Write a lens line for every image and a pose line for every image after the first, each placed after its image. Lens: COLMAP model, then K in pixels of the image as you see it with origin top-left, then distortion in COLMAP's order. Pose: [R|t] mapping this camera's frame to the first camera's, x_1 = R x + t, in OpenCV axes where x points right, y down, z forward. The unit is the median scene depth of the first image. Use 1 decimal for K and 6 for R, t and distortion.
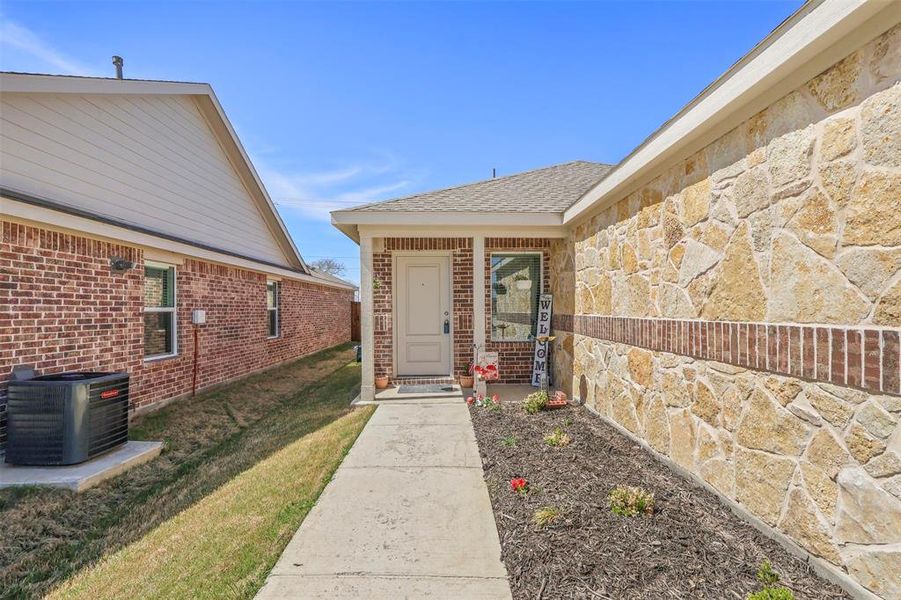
lens RADIAL K [[419.9, 0, 448.6], [0, 419.9, 311.7], [0, 0, 1]] dist [-0.001229, 0.000240]
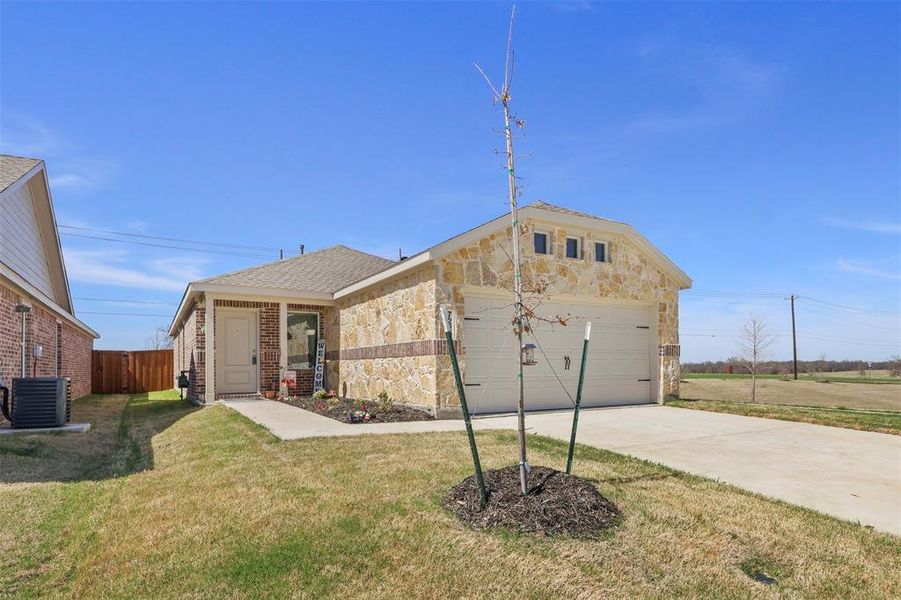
lens RADIAL K [[532.3, 0, 454.1], [0, 532.3, 362.9], [0, 0, 1]] dist [-0.000321, 0.000088]
pose [[0.869086, 0.003414, 0.494650, -0.348944], [0.009027, 0.999700, -0.022759, 0.103880], [-0.494579, 0.024245, 0.868794, -1.061086]]
